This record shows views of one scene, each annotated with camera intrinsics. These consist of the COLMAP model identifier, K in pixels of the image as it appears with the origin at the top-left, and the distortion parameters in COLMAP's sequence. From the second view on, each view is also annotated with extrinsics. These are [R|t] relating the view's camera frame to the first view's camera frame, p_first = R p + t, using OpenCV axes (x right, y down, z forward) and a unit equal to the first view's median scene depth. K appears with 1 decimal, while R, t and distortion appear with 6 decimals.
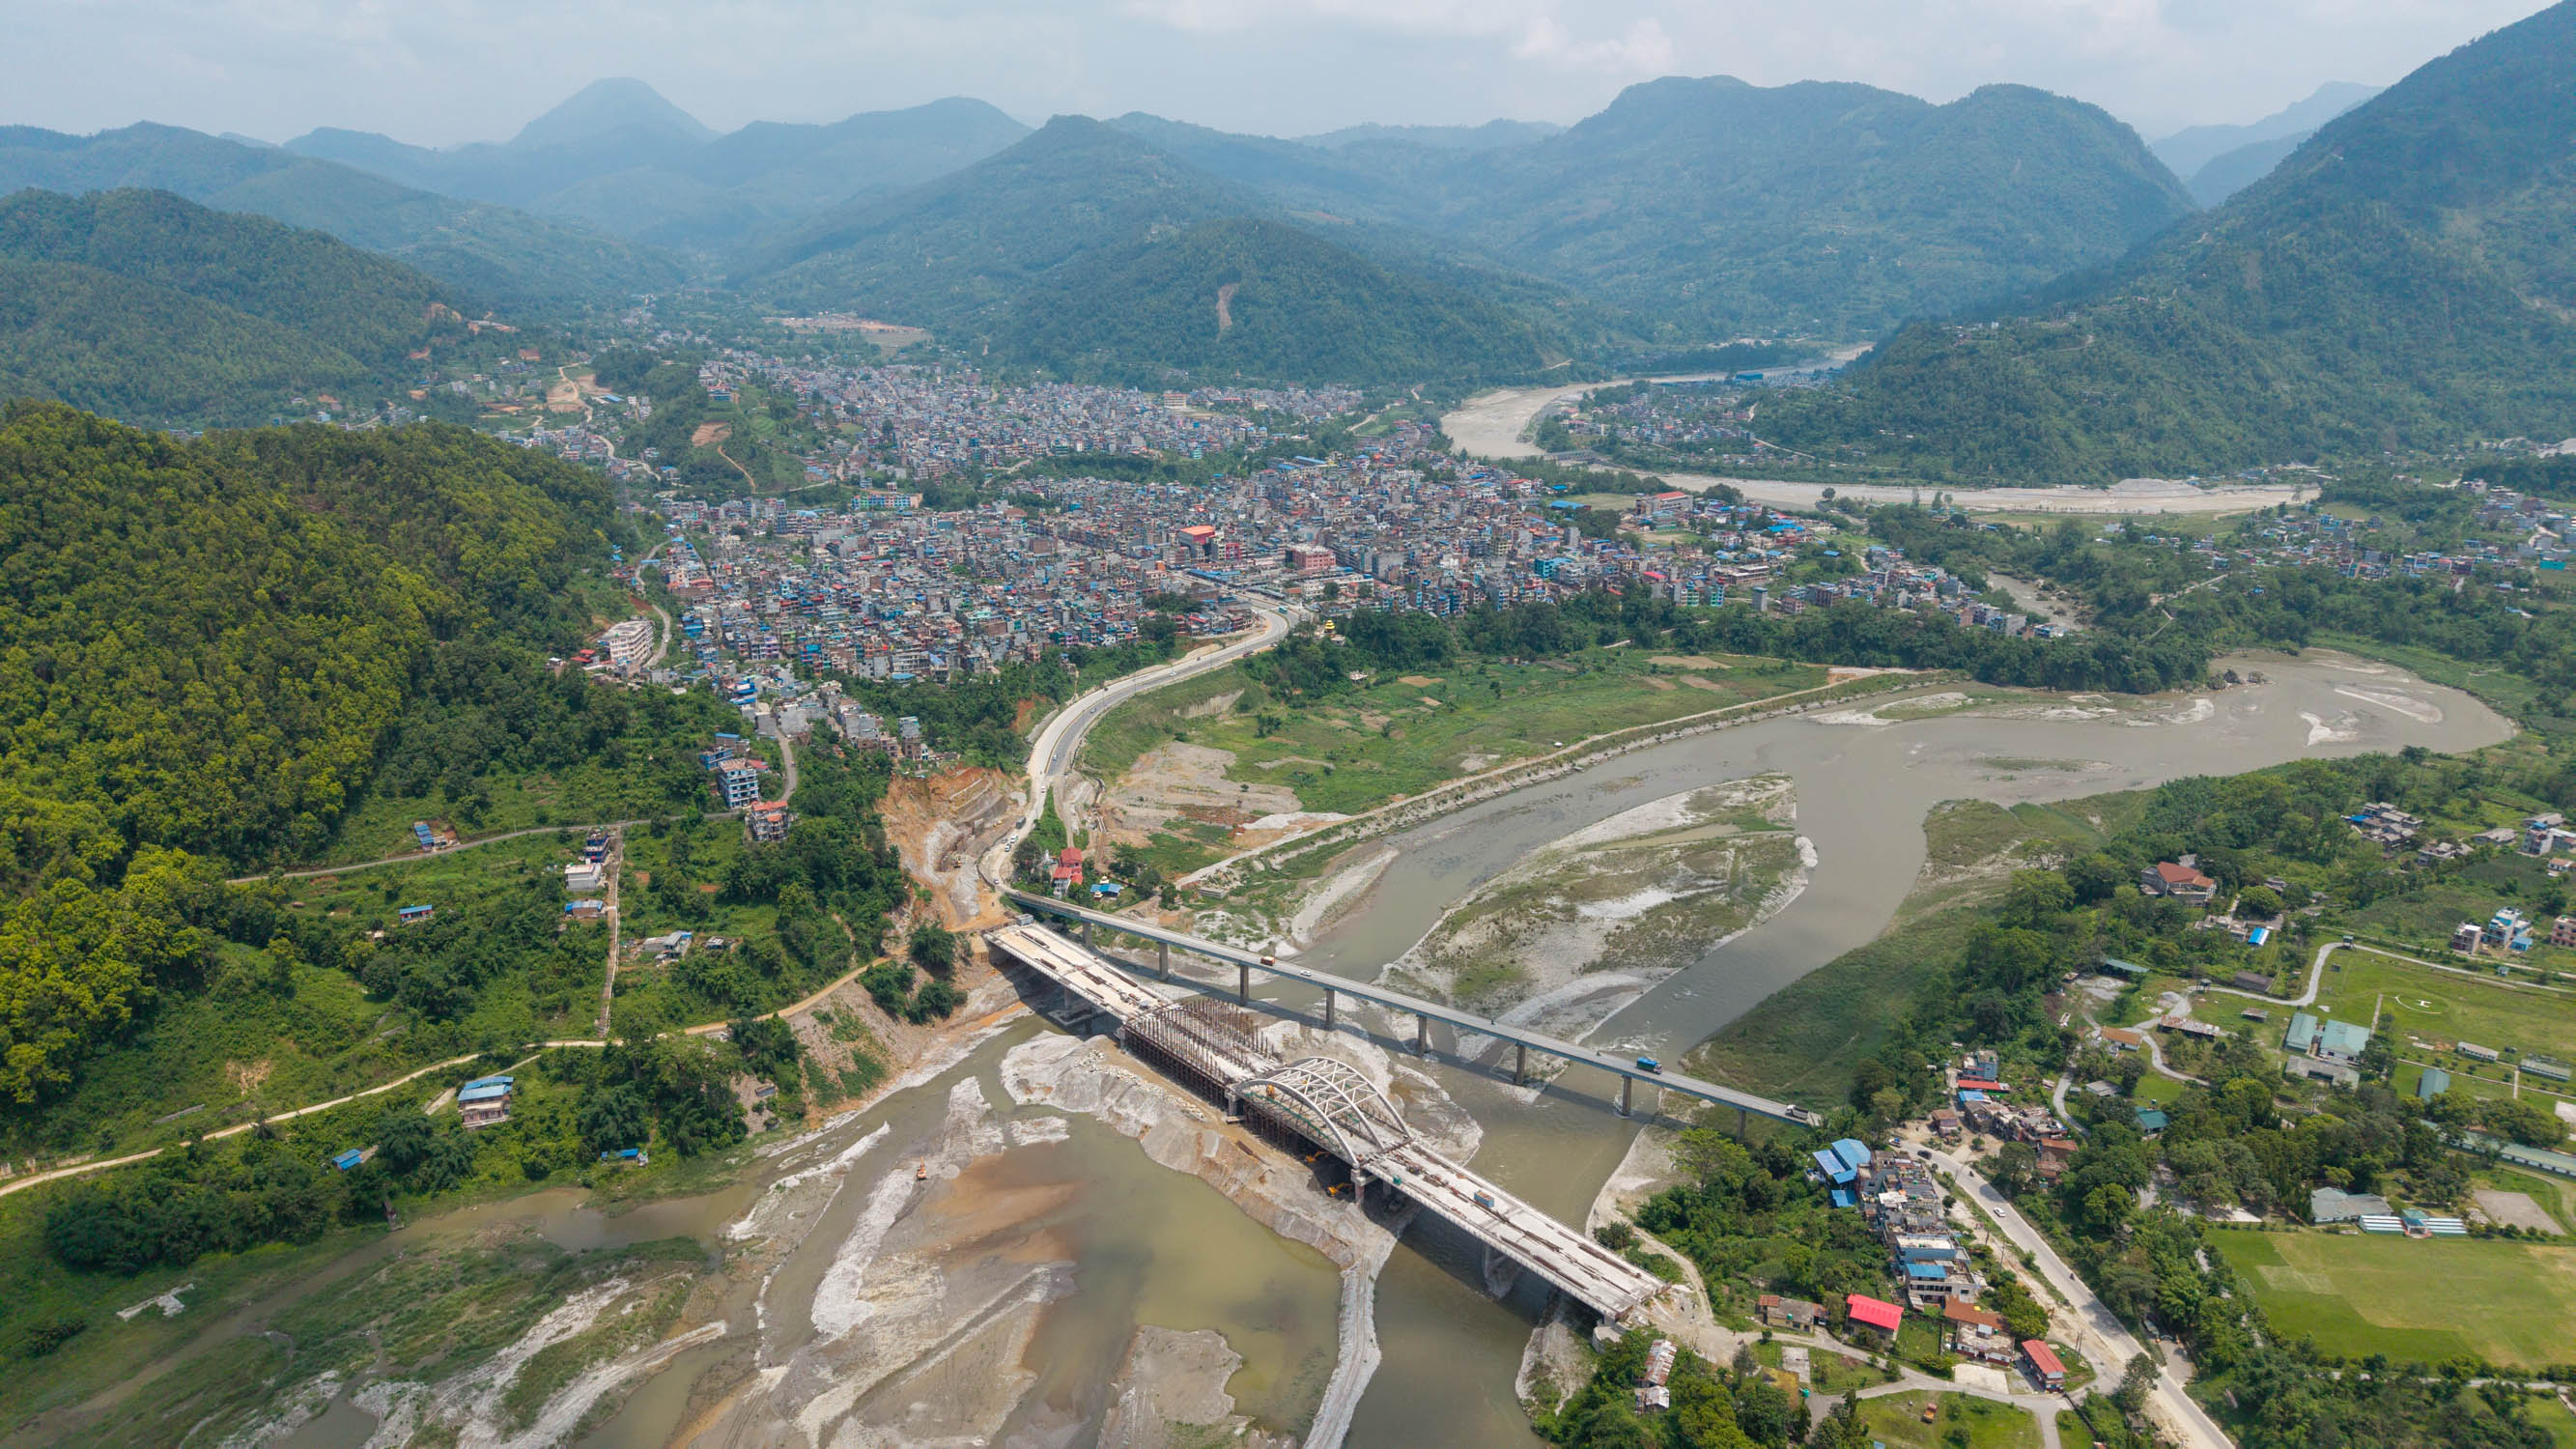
lens RADIAL K [[1734.3, 0, 1288.0], [0, 1734.3, 724.5], [0, 0, 1]] dist [0.003004, 0.003972]
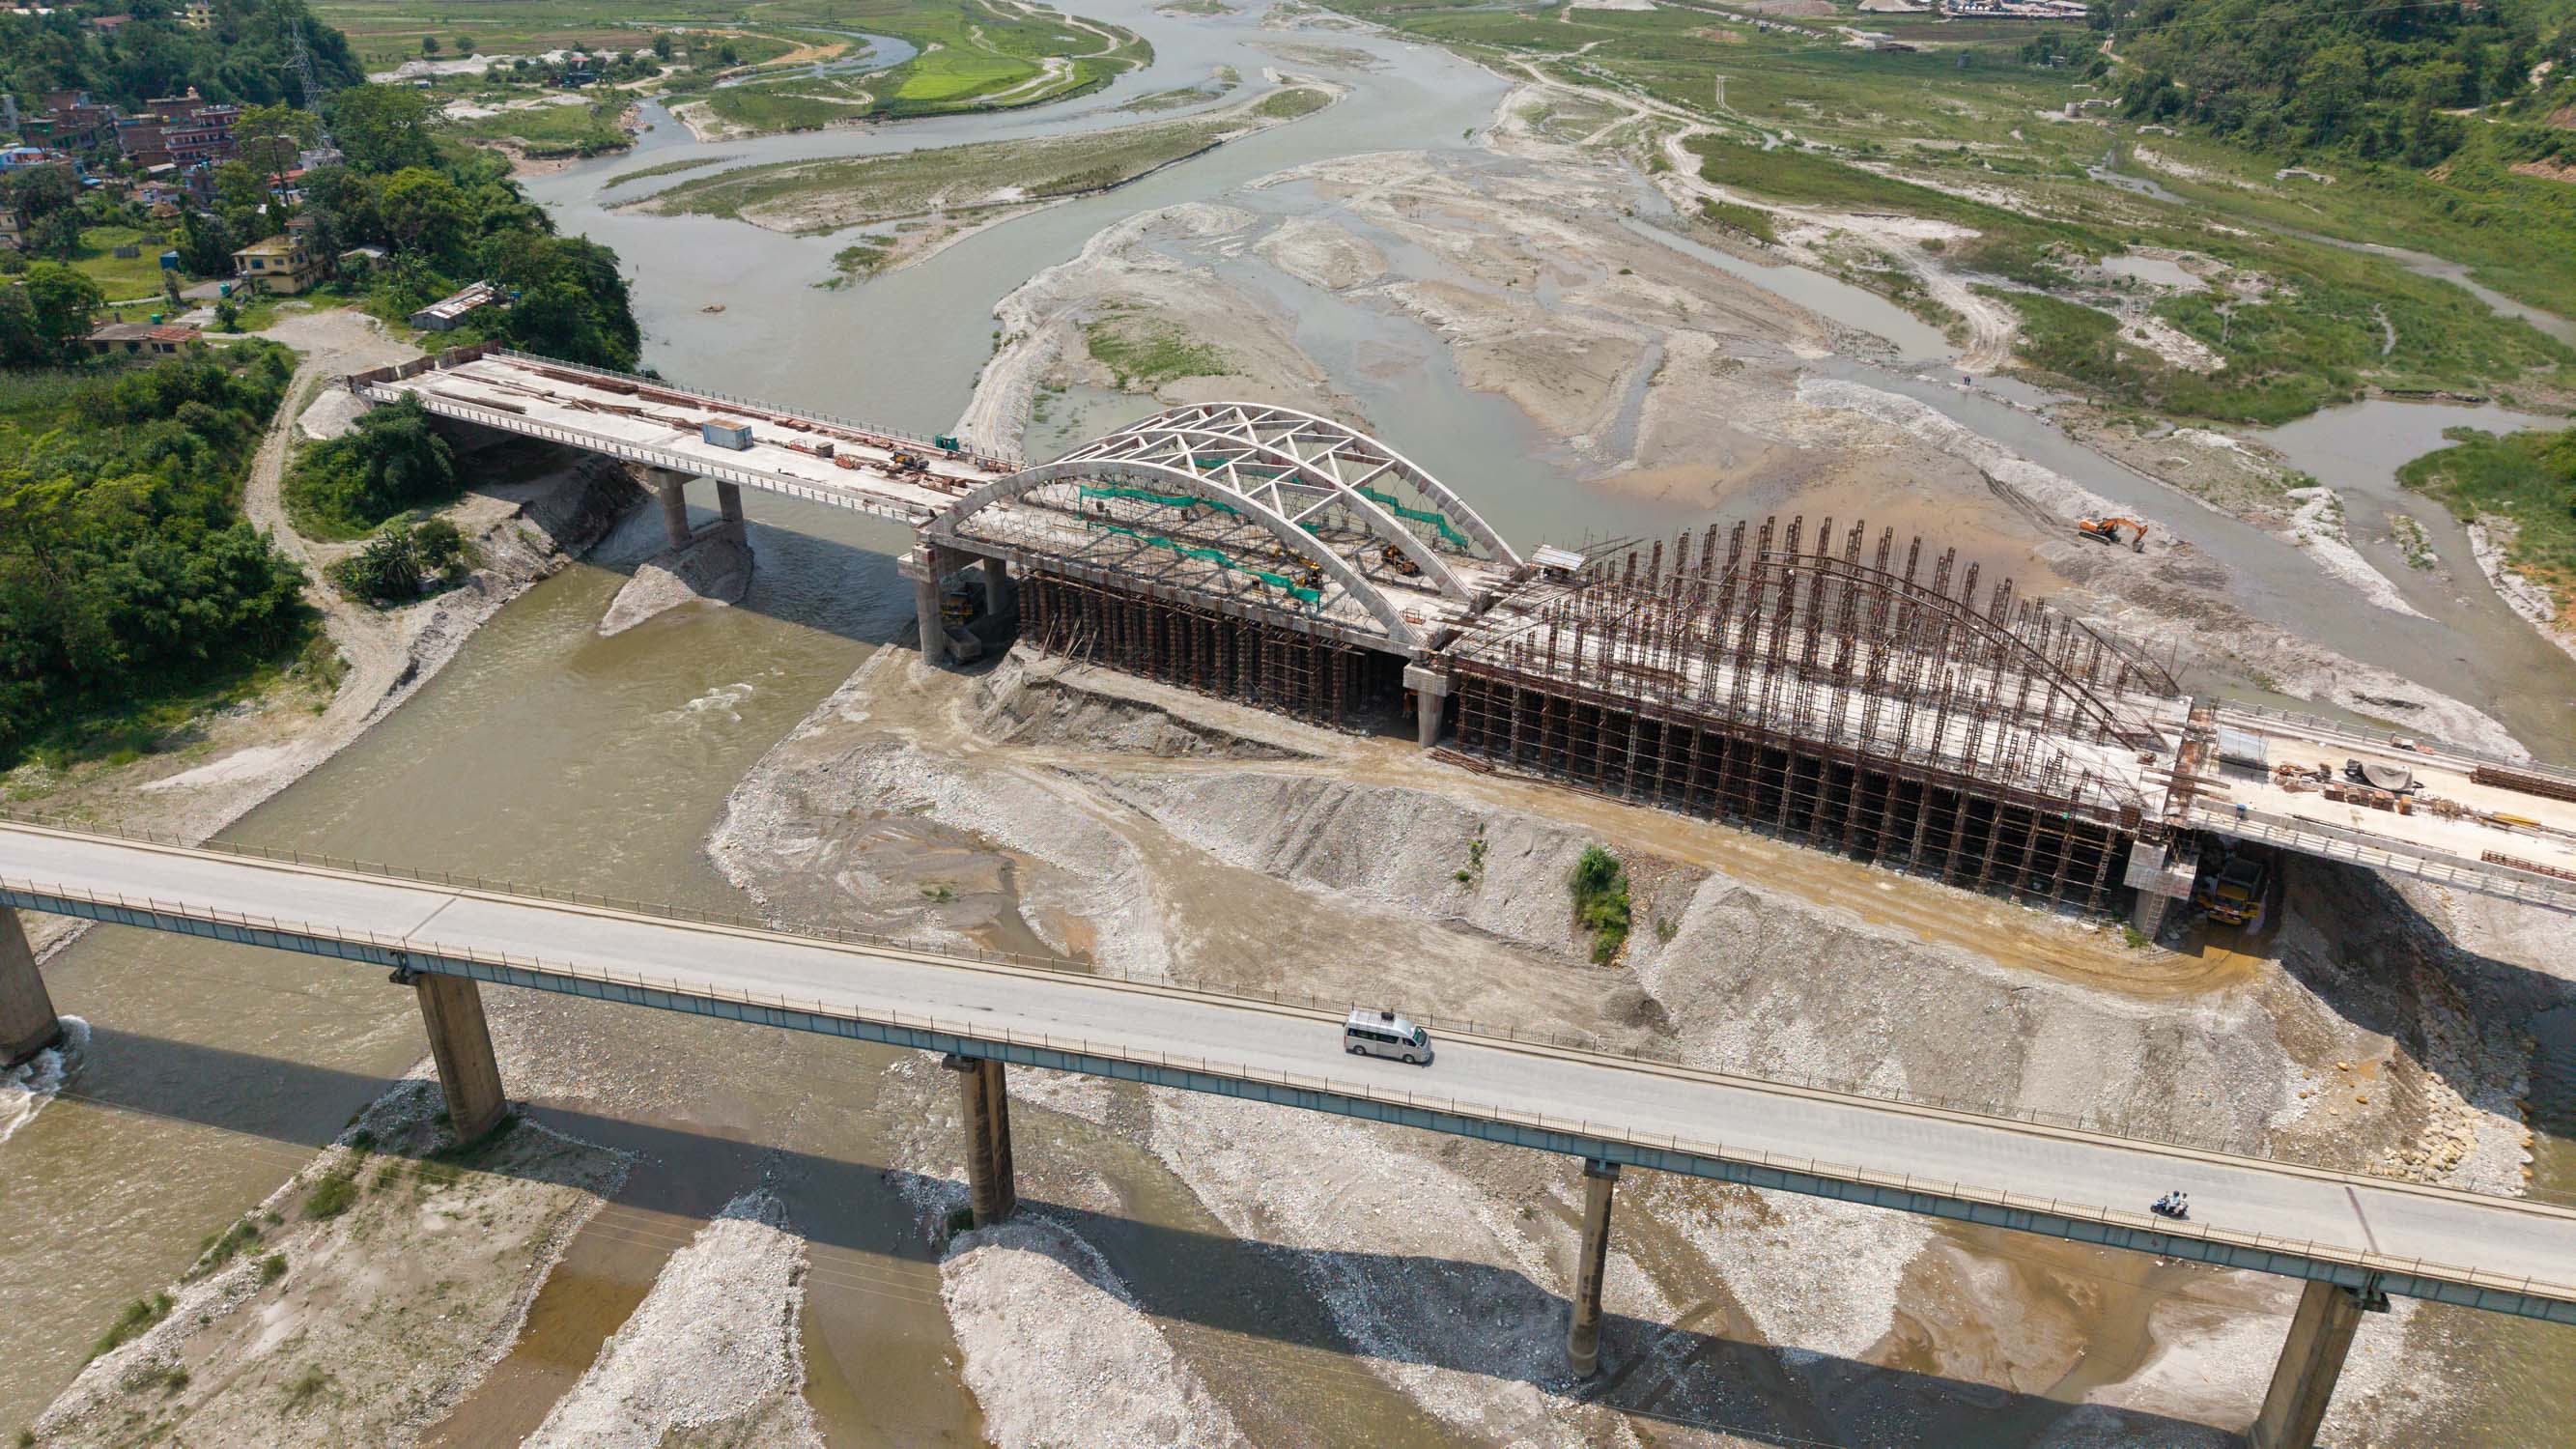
lens RADIAL K [[1734.3, 0, 1288.0], [0, 1734.3, 724.5], [0, 0, 1]] dist [0.003004, 0.003972]
pose [[-0.945916, 0.137163, -0.293989, 0.098797], [-0.102030, 0.734451, 0.670948, 0.026429], [0.307950, 0.664656, -0.680734, 1.149469]]
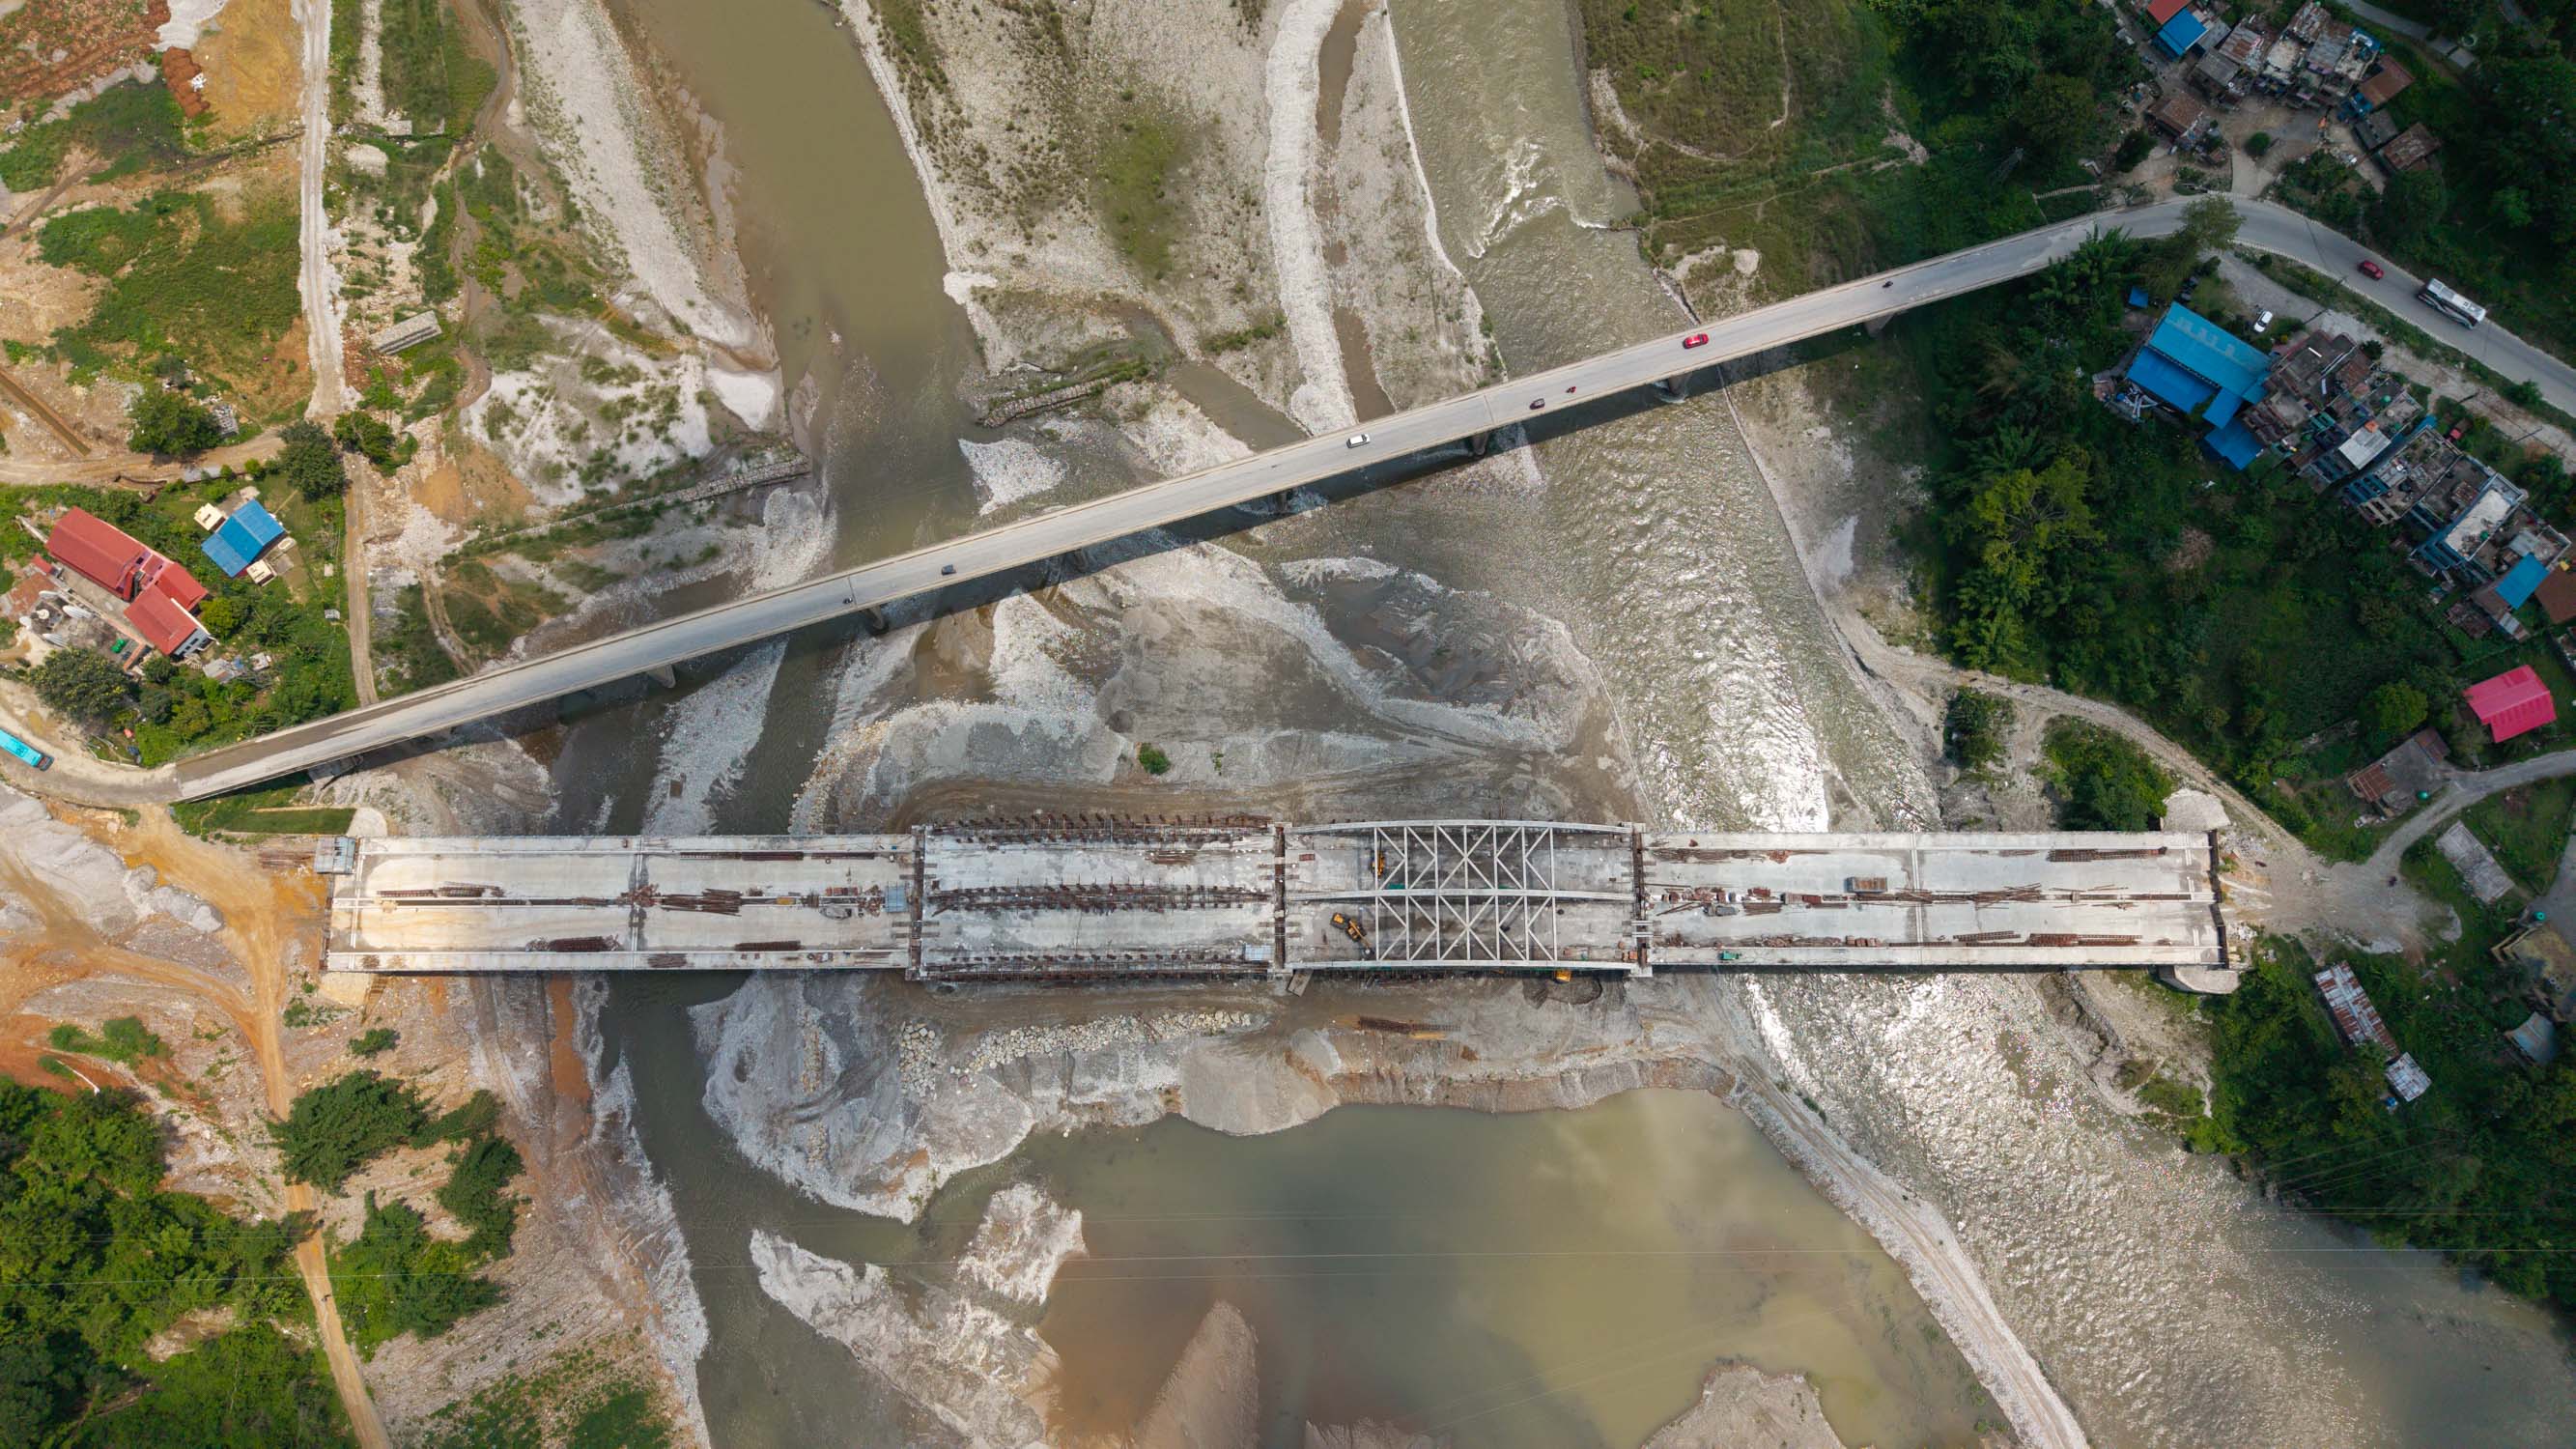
lens RADIAL K [[1734.3, 0, 1288.0], [0, 1734.3, 724.5], [0, 0, 1]] dist [0.003004, 0.003972]
pose [[0.645597, -0.751423, 0.136269, -0.043588], [0.211199, 0.347156, 0.913717, -0.268133], [-0.733894, -0.561112, 0.382822, 0.797151]]
